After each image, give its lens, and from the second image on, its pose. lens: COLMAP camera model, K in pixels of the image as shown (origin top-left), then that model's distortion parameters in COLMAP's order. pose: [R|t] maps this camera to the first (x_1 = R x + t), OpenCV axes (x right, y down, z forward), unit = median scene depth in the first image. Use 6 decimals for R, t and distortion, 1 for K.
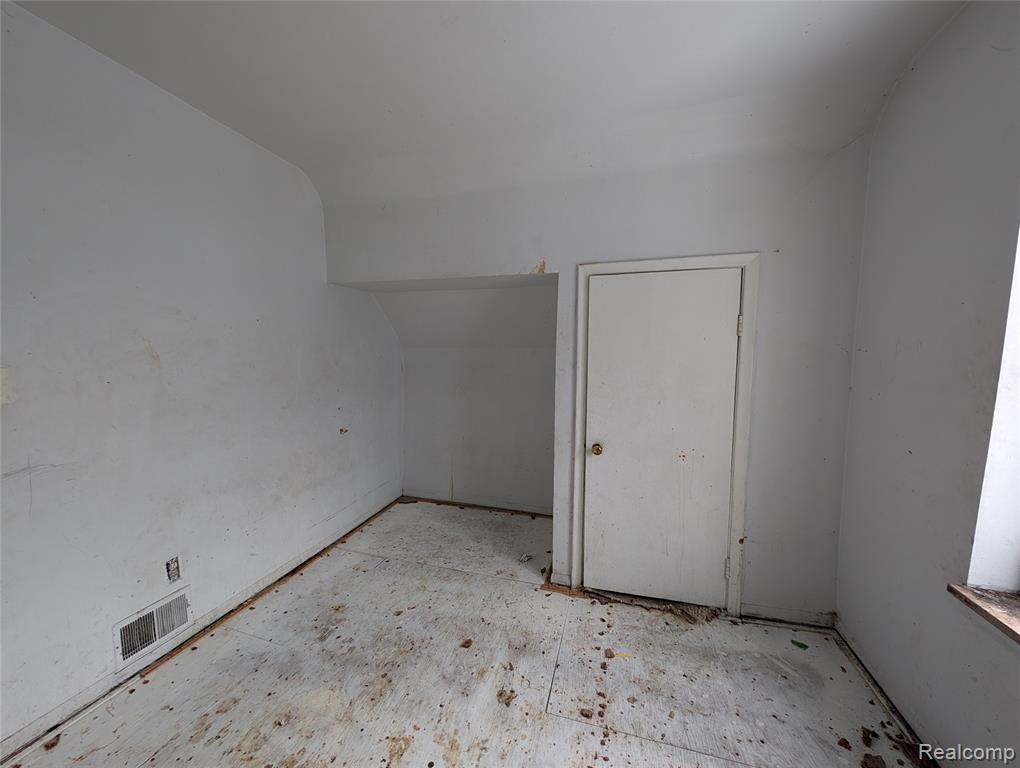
lens RADIAL K [[382.3, 0, 505.8], [0, 382.3, 385.6], [0, 0, 1]] dist [0.000244, -0.001400]
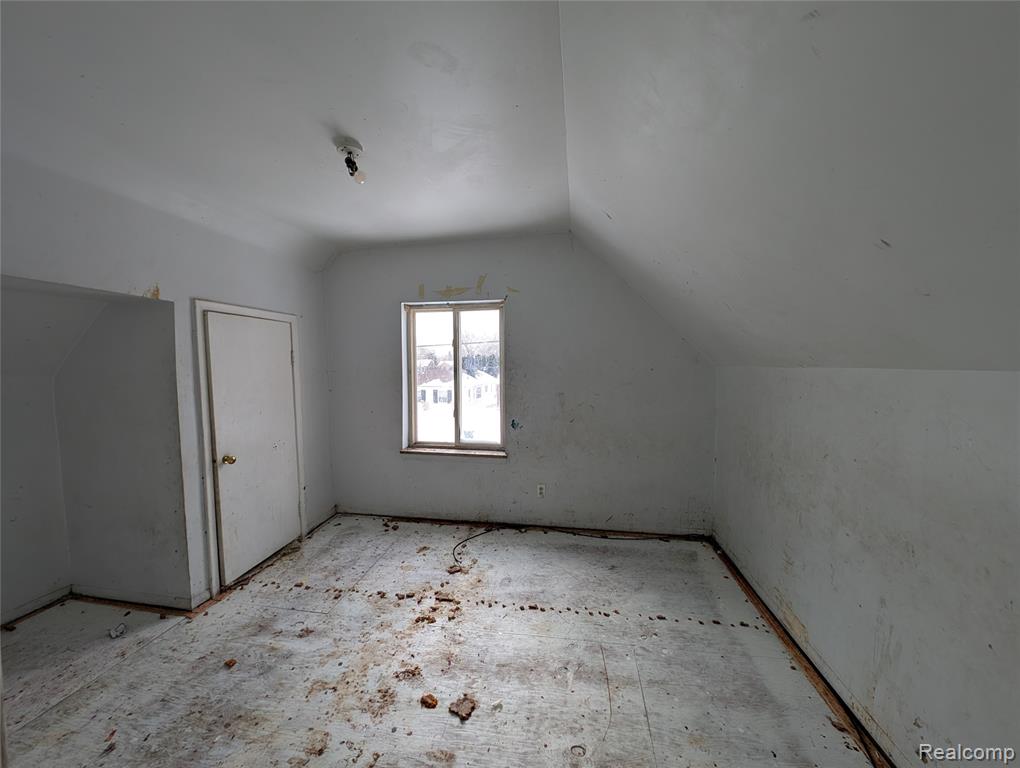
lens RADIAL K [[382.3, 0, 505.8], [0, 382.3, 385.6], [0, 0, 1]] dist [0.000244, -0.001400]
pose [[-0.123462, -0.061004, 0.990472, -1.089912], [0.094275, 0.992873, 0.072903, -0.069013], [-0.987861, 0.102377, -0.116831, 0.290447]]
